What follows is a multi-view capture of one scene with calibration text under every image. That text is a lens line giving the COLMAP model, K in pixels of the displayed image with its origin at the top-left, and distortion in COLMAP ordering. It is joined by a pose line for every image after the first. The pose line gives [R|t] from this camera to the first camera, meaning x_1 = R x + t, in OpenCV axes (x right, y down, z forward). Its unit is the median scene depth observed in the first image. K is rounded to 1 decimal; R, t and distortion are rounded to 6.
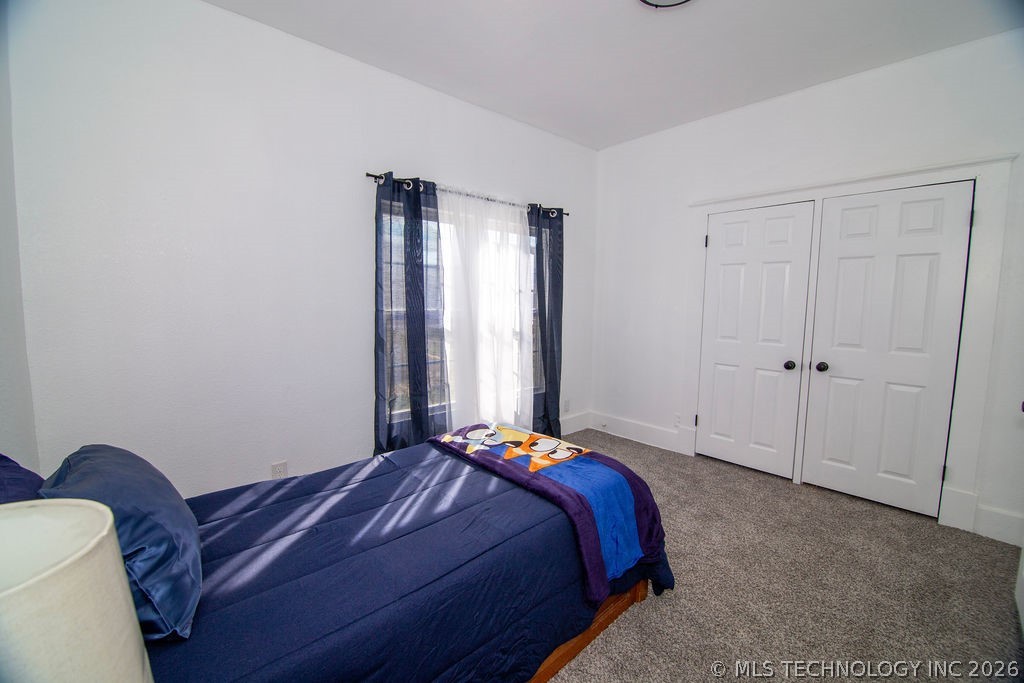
lens RADIAL K [[427.7, 0, 512.0], [0, 427.7, 341.5], [0, 0, 1]] dist [-0.000293, -0.000001]
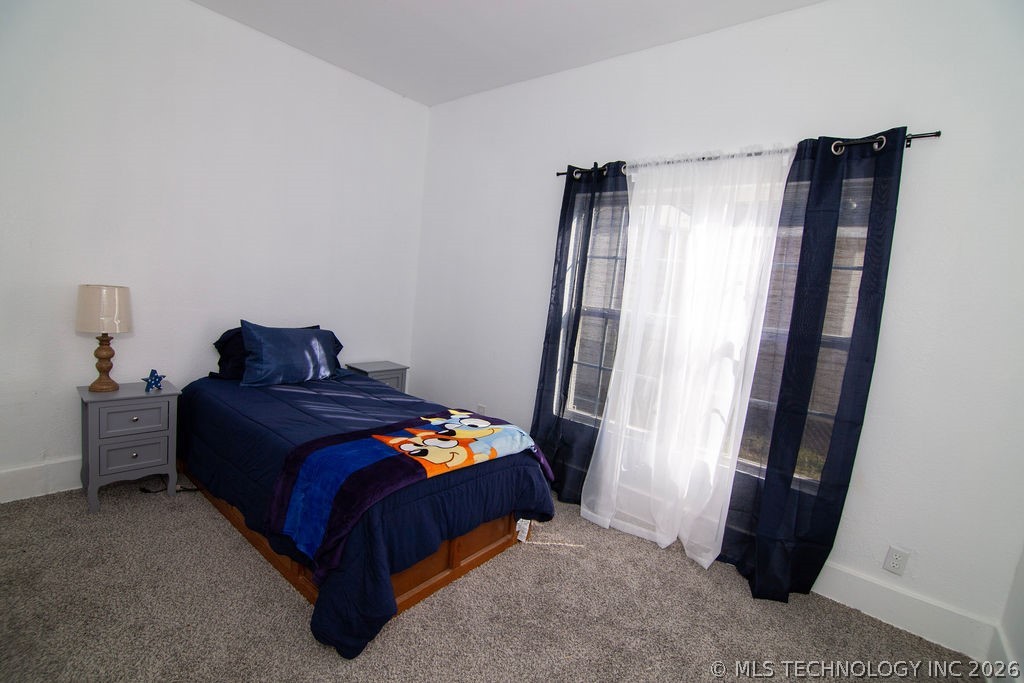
lens RADIAL K [[468.3, 0, 512.0], [0, 468.3, 341.5], [0, 0, 1]] dist [0.002962, -0.000052]
pose [[0.119162, 0.119822, -0.985618, 0.920199], [-0.193621, 0.976437, 0.095296, -0.077267], [0.973813, 0.179481, 0.139554, 0.866216]]
